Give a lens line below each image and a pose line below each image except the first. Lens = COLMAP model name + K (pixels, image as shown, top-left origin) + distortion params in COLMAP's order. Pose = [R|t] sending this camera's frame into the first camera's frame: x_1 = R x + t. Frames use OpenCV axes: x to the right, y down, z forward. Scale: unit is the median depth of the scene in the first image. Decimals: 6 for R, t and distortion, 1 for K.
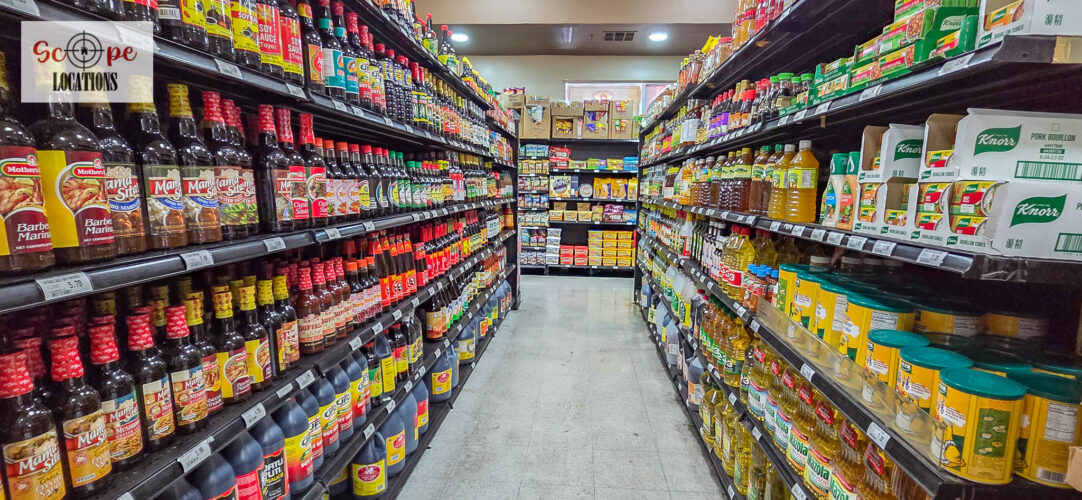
lens RADIAL K [[508.6, 0, 556.2], [0, 508.6, 251.4], [0, 0, 1]] dist [-0.000527, -0.000138]
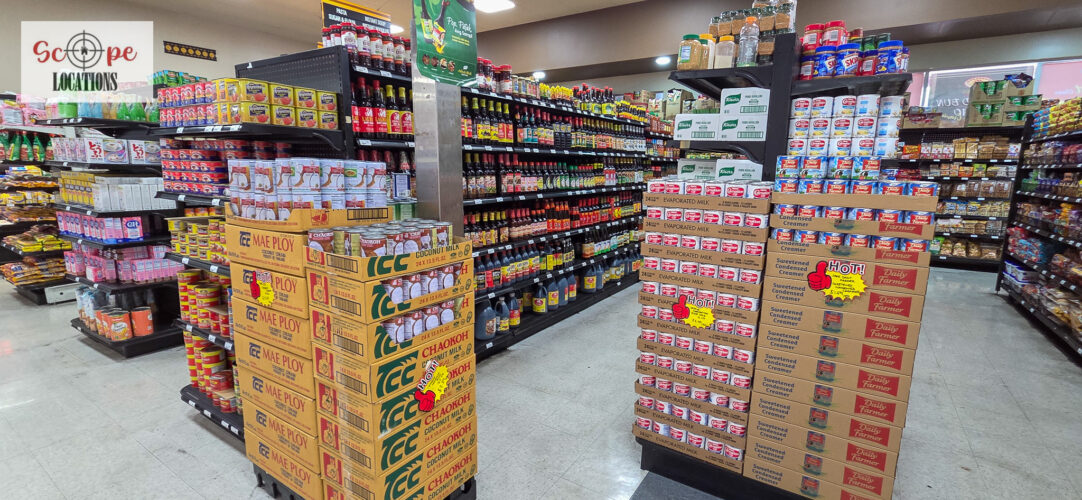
lens RADIAL K [[488.0, 0, 552.5], [0, 488.0, 250.4], [0, 0, 1]] dist [-0.000003, 0.000235]
pose [[0.870158, 0.074795, -0.487064, 1.057844], [-0.056723, 0.997047, 0.051772, 0.108203], [0.489498, -0.017422, 0.871831, -1.276756]]
